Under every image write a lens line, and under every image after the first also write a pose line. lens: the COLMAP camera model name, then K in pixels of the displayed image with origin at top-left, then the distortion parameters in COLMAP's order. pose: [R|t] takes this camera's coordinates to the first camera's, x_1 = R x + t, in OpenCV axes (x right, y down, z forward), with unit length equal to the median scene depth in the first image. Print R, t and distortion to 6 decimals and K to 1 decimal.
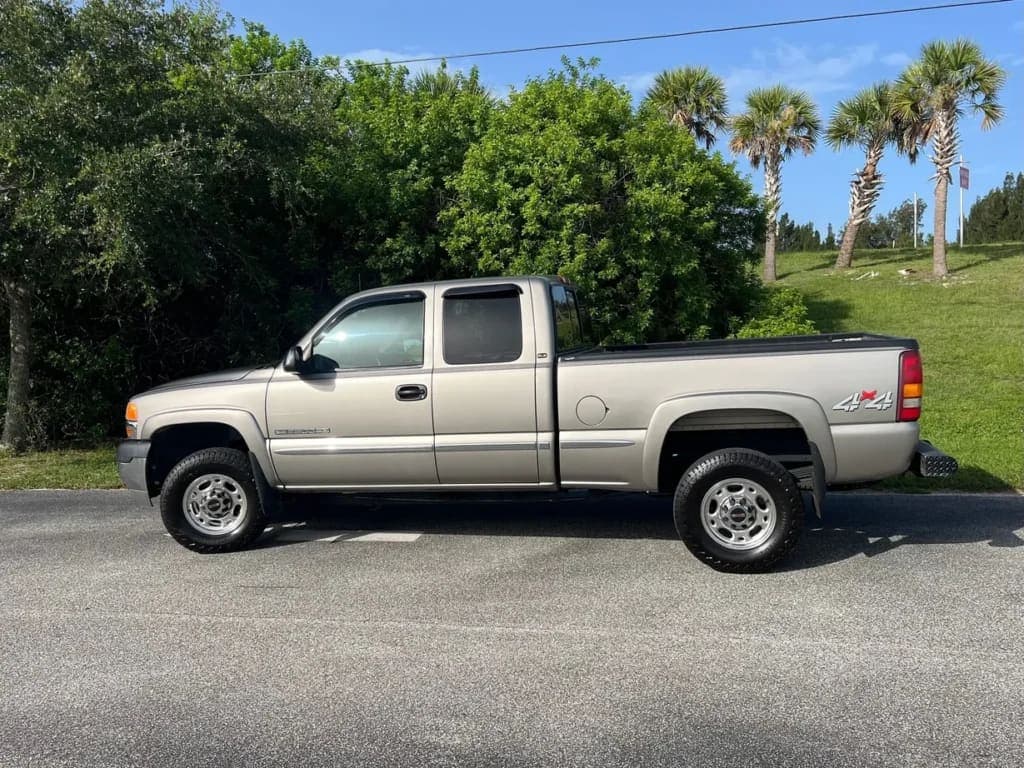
lens RADIAL K [[836.8, 0, 512.6], [0, 836.8, 378.5], [0, 0, 1]] dist [0.098752, -0.158871]
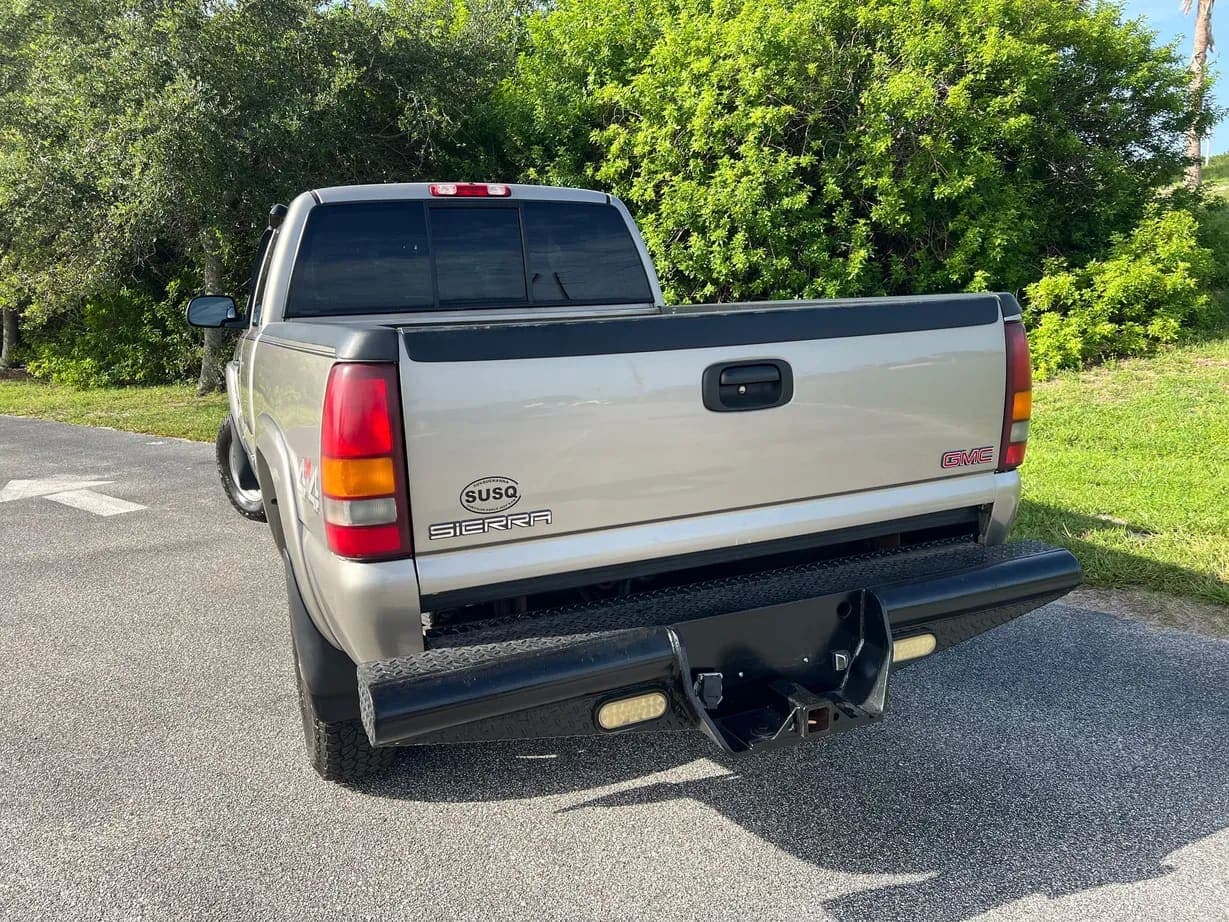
lens RADIAL K [[934.8, 0, 614.5], [0, 934.8, 461.0], [0, 0, 1]] dist [0.029162, -0.030987]
pose [[0.875839, 0.097656, -0.472619, 0.874817], [-0.027606, 0.987847, 0.152957, -0.044974], [0.481813, -0.120918, 0.867891, 0.381888]]
